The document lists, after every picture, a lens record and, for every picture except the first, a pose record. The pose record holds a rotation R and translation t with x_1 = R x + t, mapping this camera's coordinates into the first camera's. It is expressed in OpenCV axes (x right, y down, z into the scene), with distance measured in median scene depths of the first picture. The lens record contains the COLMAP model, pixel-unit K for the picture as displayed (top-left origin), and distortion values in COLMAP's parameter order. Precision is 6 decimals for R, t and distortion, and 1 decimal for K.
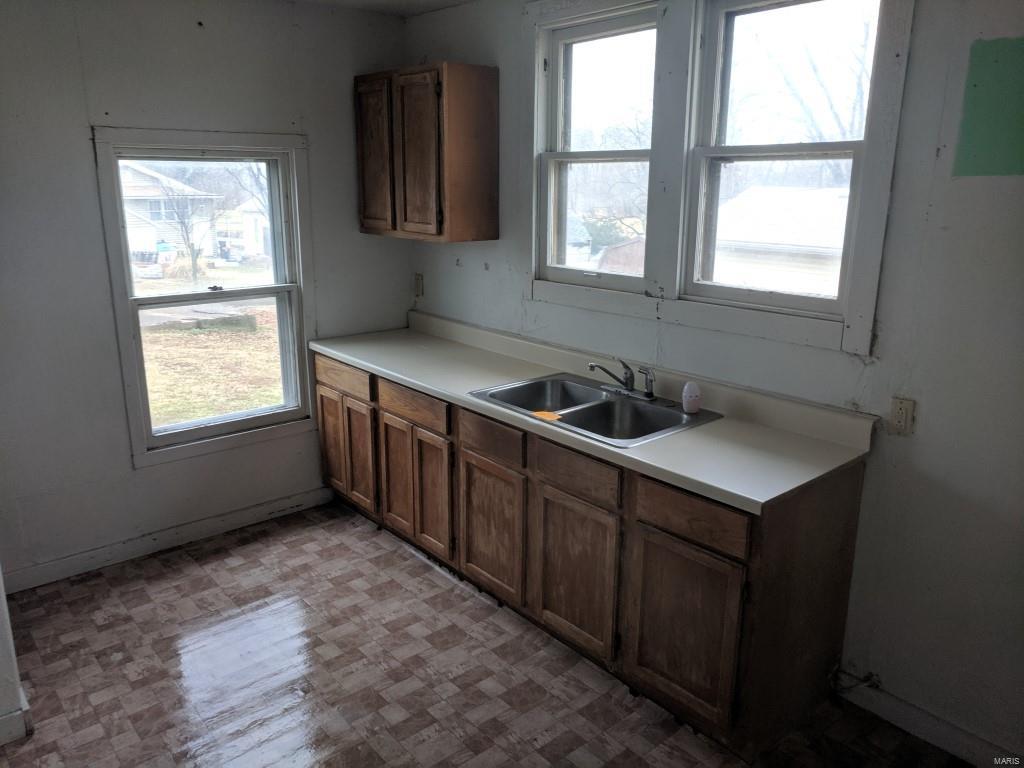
lens RADIAL K [[767.8, 0, 513.5], [0, 767.8, 379.6], [0, 0, 1]] dist [0.003909, 0.002874]
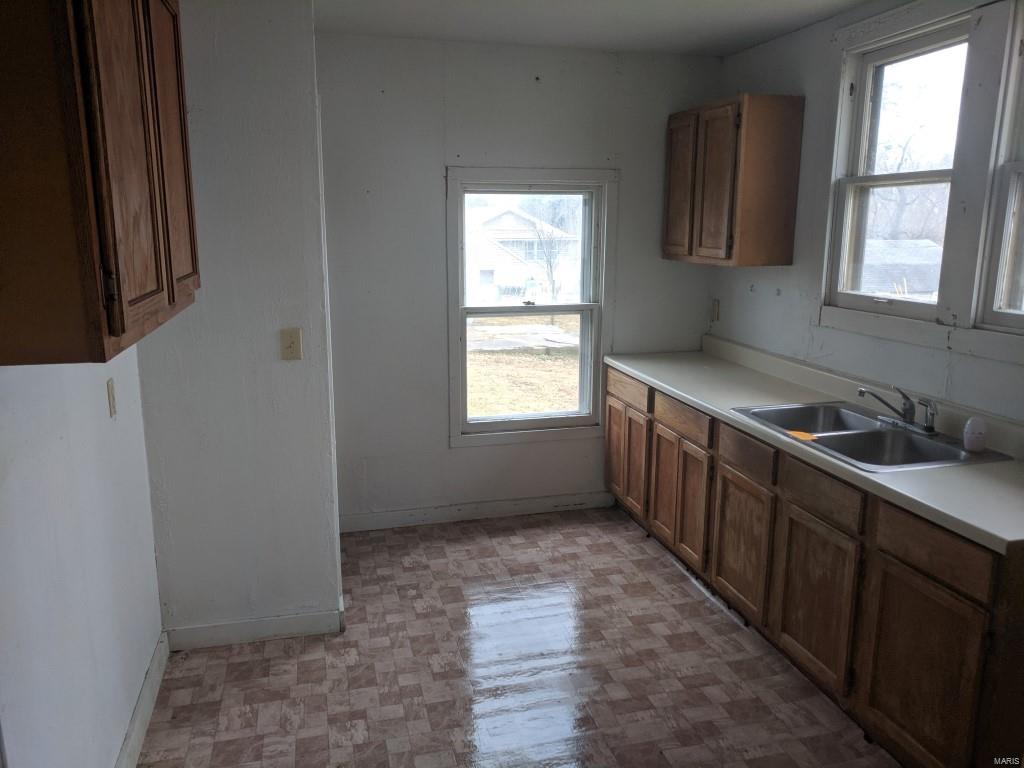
lens RADIAL K [[767.8, 0, 513.5], [0, 767.8, 379.6], [0, 0, 1]] dist [0.003909, 0.002874]
pose [[0.898716, 0.081951, -0.430806, 0.113370], [-0.105416, 0.993950, -0.030833, 0.039355], [0.425673, 0.073124, 0.901918, -0.051055]]
